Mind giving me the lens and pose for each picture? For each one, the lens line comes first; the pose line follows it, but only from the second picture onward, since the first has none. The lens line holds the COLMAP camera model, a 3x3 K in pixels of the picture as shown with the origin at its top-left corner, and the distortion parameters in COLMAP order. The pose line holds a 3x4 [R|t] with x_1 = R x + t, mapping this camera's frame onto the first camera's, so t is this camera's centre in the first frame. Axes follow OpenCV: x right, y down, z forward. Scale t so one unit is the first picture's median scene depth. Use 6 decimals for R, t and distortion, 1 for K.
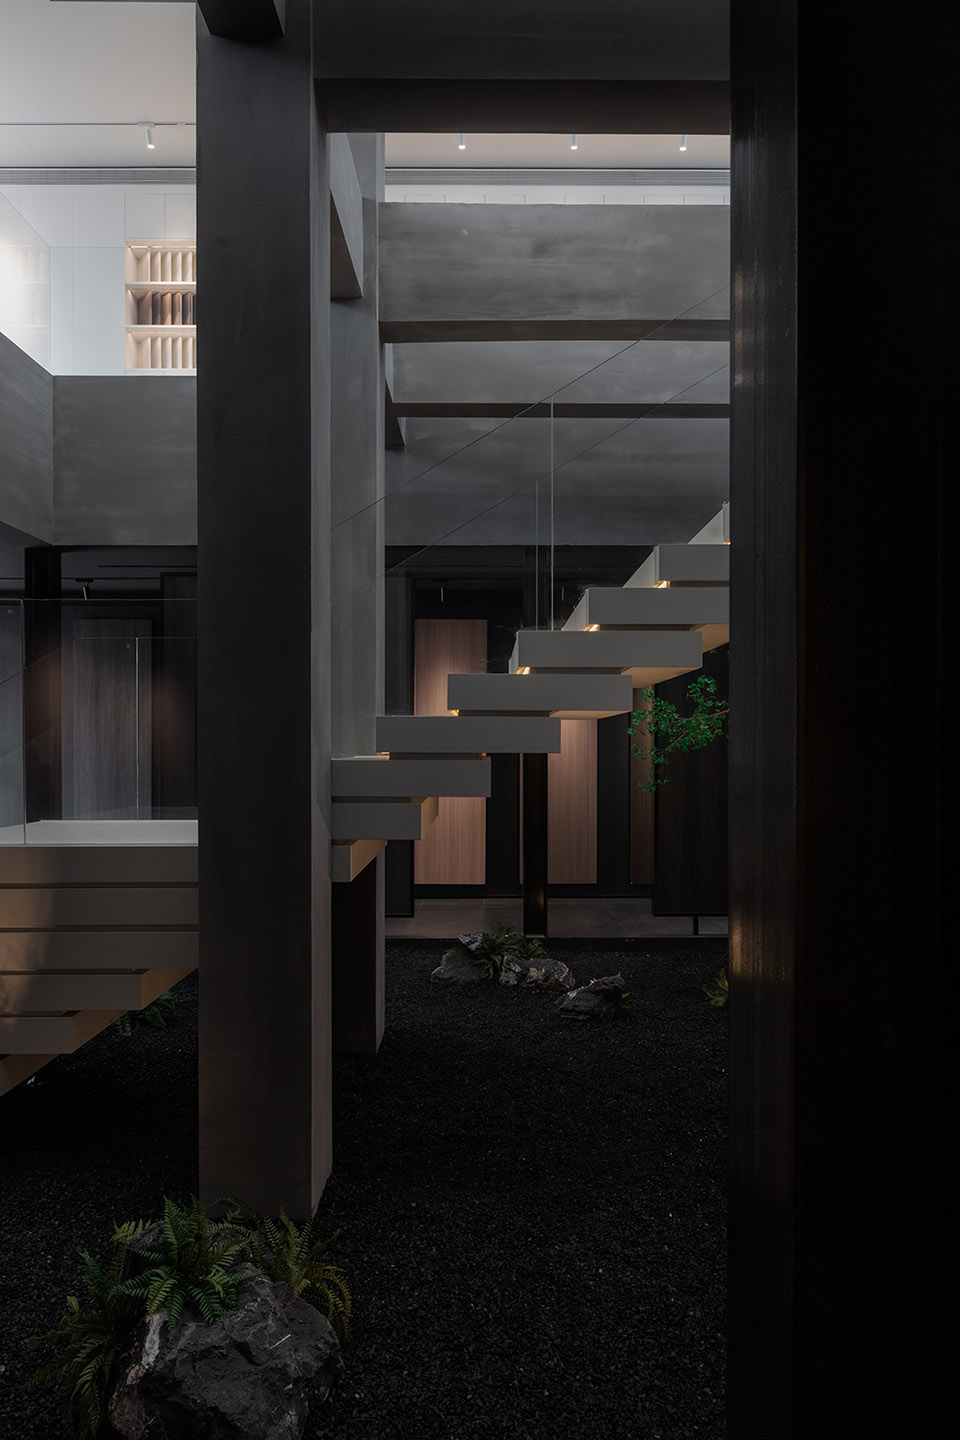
lens RADIAL K [[857.9, 0, 516.6], [0, 857.9, 749.3], [0, 0, 1]] dist [-0.002746, -0.003107]
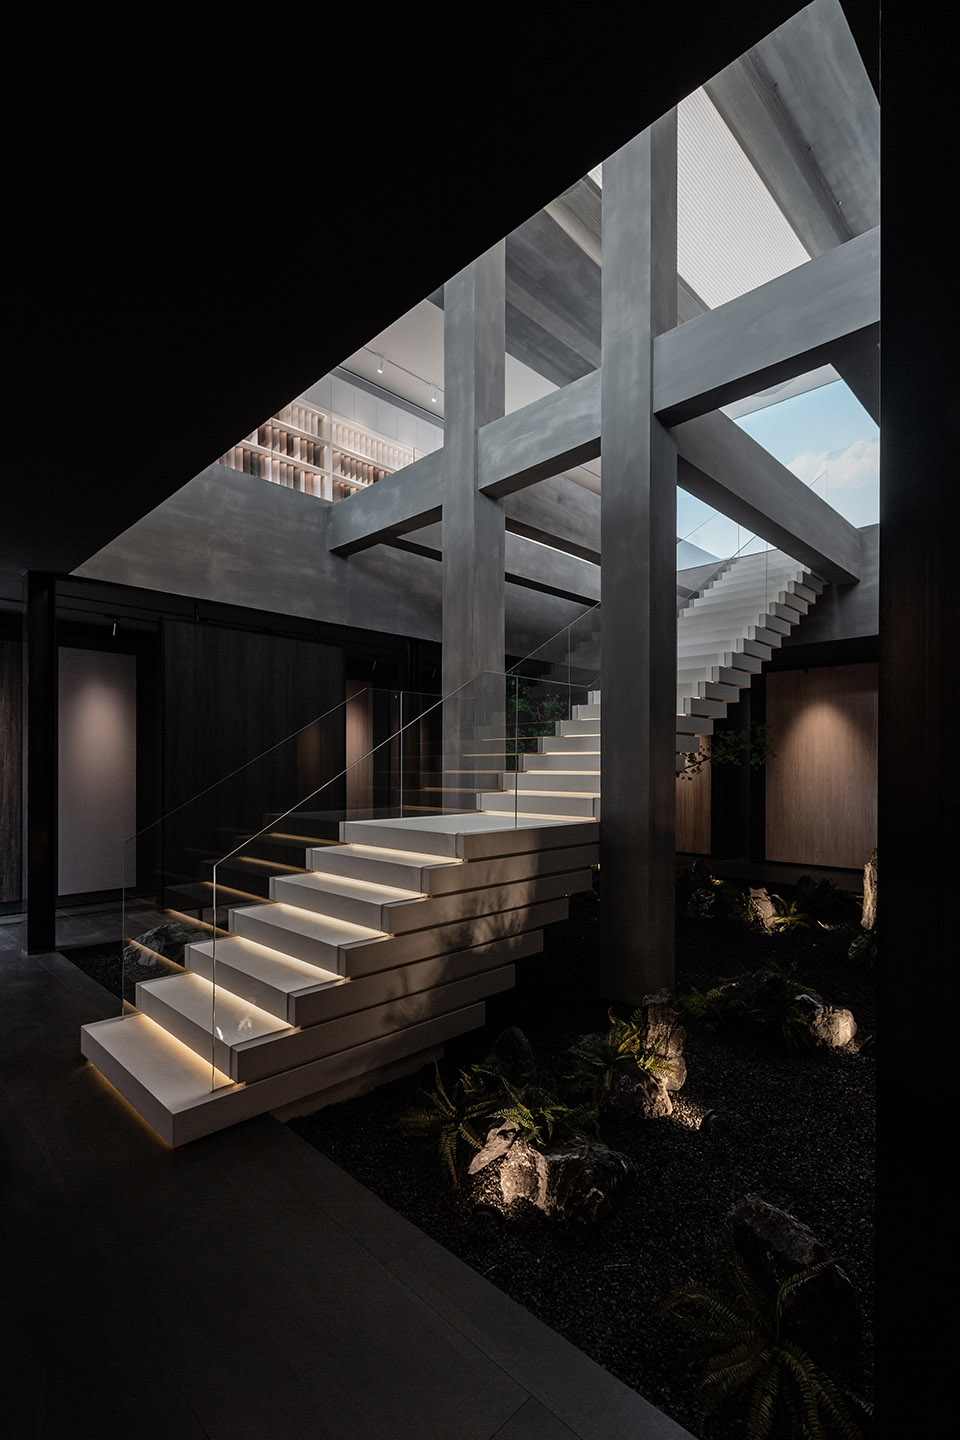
lens RADIAL K [[659.1, 0, 484.7], [0, 659.1, 764.2], [0, 0, 1]] dist [0.015376, -0.000242]
pose [[0.709590, 0.001983, 0.704612, -1.070317], [-0.004023, 0.999991, 0.001237, -0.020171], [-0.704603, -0.003712, 0.709592, 0.112404]]
